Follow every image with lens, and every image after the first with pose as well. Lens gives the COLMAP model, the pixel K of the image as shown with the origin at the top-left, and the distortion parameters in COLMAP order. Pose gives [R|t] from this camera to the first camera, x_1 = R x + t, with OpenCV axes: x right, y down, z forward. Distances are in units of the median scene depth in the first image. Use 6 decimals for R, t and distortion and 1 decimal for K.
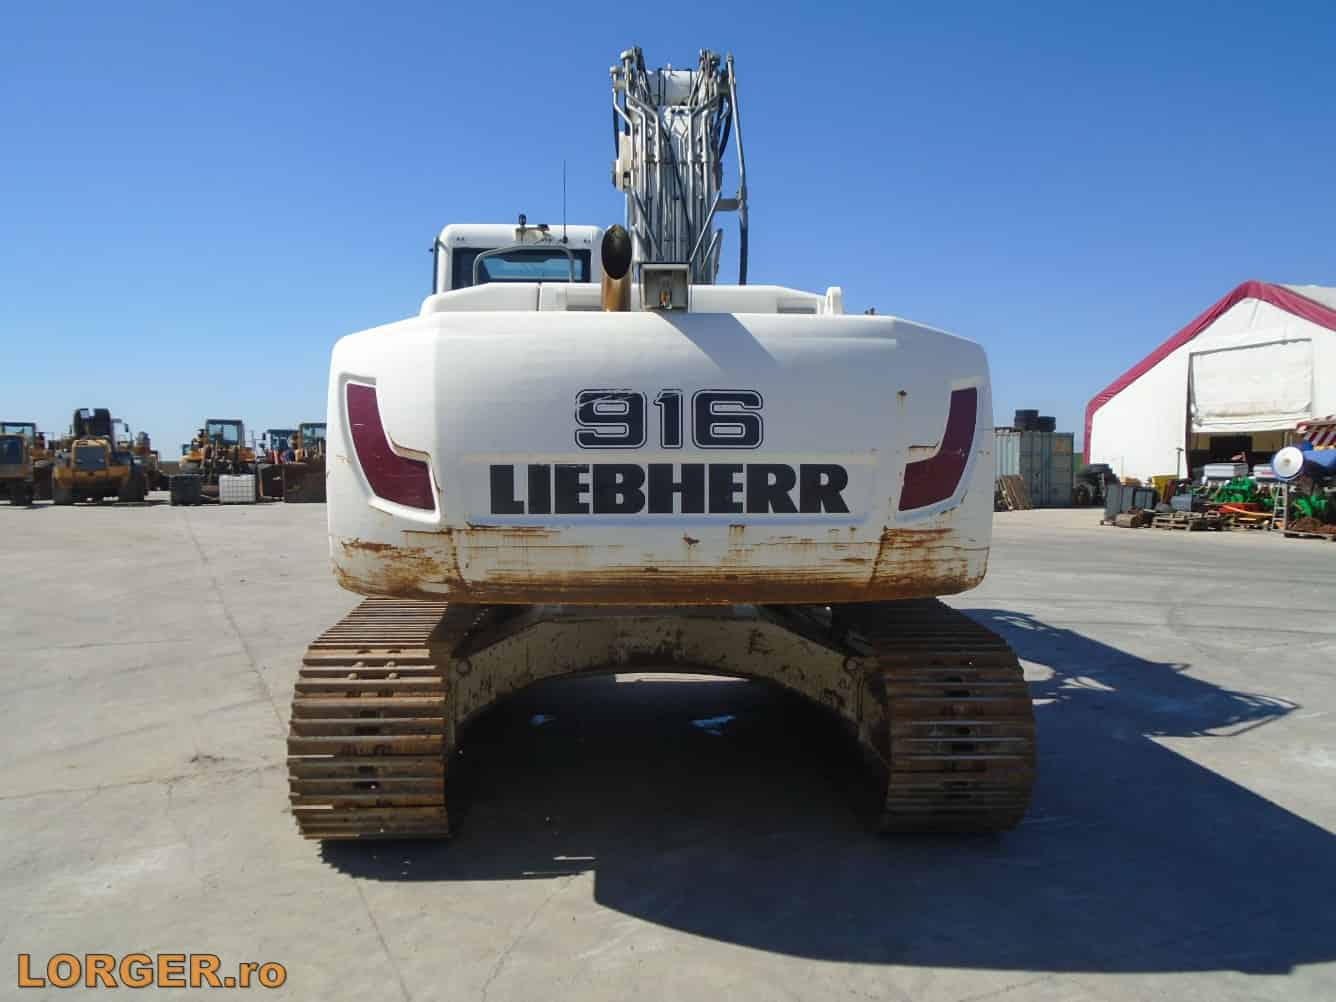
lens RADIAL K [[1039.8, 0, 668.0], [0, 1039.8, 501.0], [0, 0, 1]] dist [-0.009356, 0.006222]
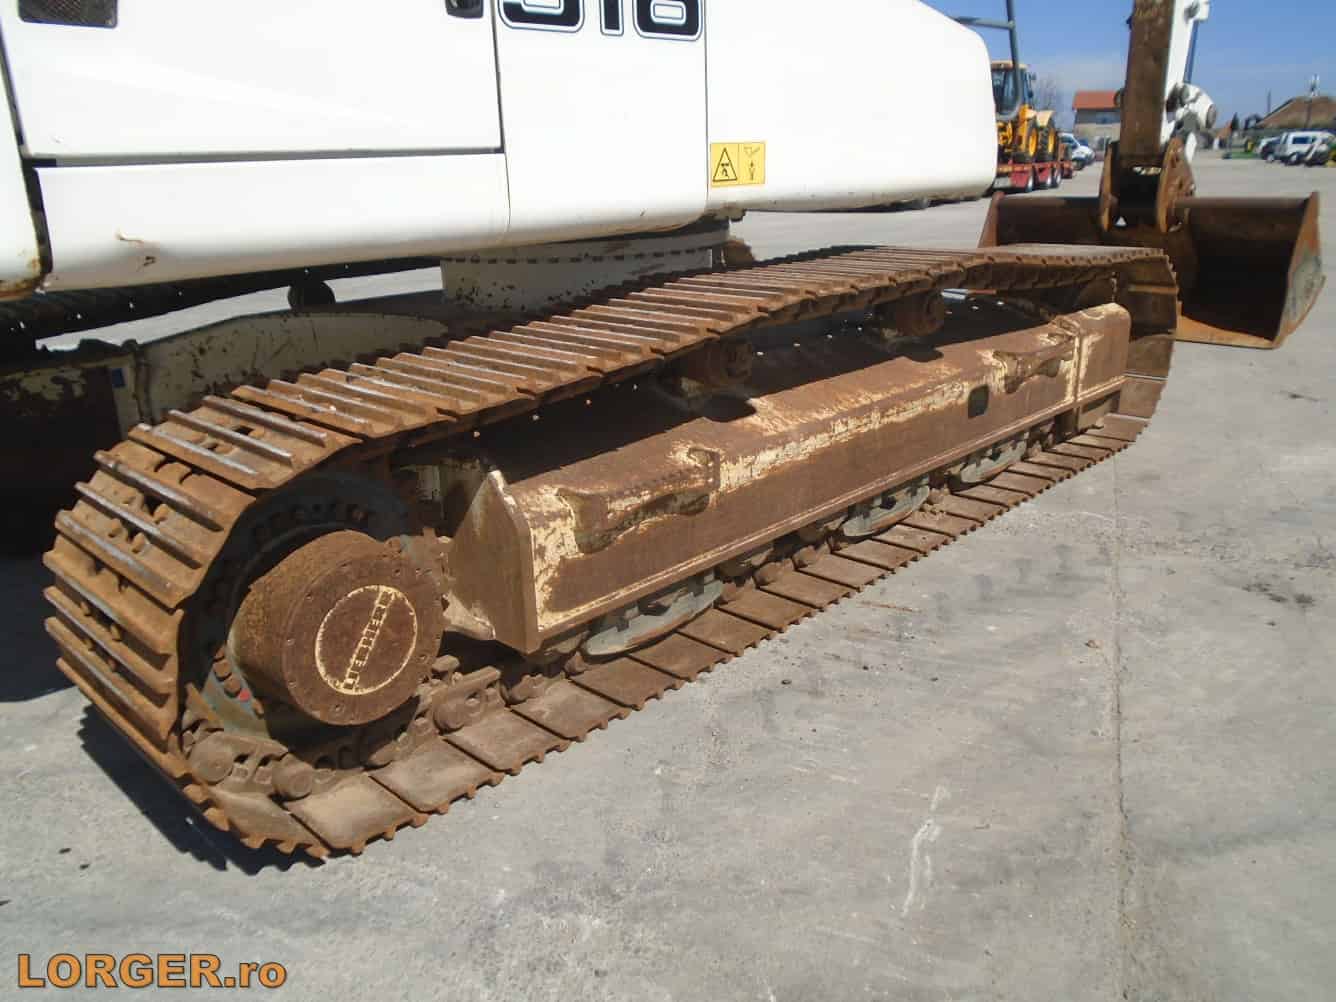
lens RADIAL K [[1039.8, 0, 668.0], [0, 1039.8, 501.0], [0, 0, 1]] dist [-0.009356, 0.006222]
pose [[-0.673891, -0.219038, 0.705615, -0.836495], [0.052912, 0.938284, 0.341796, -0.003364], [-0.736934, 0.267668, -0.620711, 2.172303]]
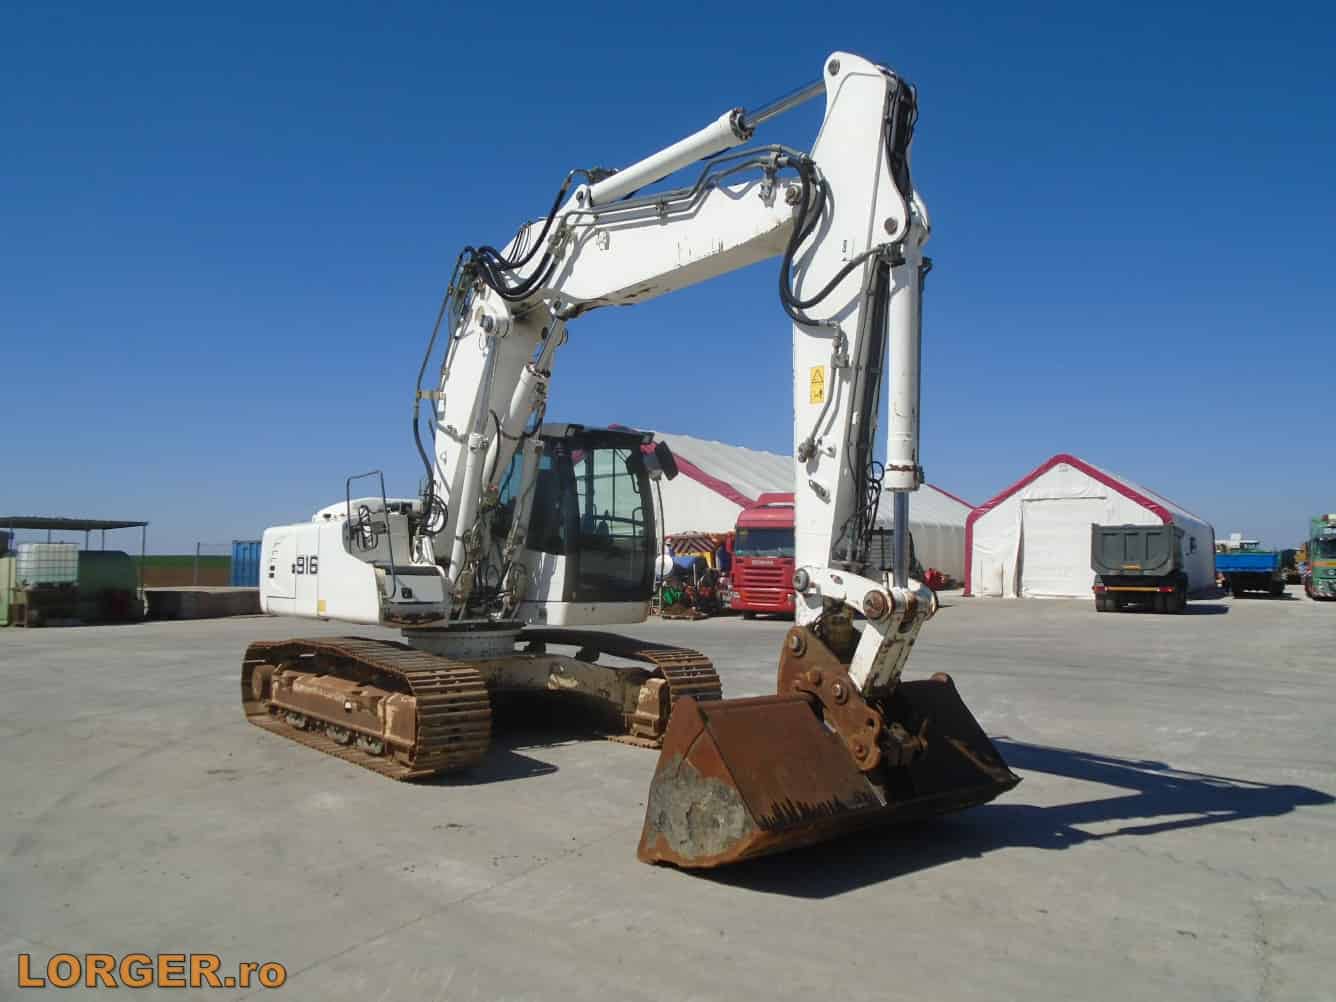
lens RADIAL K [[1039.8, 0, 668.0], [0, 1039.8, 501.0], [0, 0, 1]] dist [-0.009356, 0.006222]
pose [[0.820621, 0.033966, 0.570462, -1.078109], [0.021538, 0.995685, -0.090266, 0.017557], [-0.571066, 0.086361, 0.816348, -0.835397]]
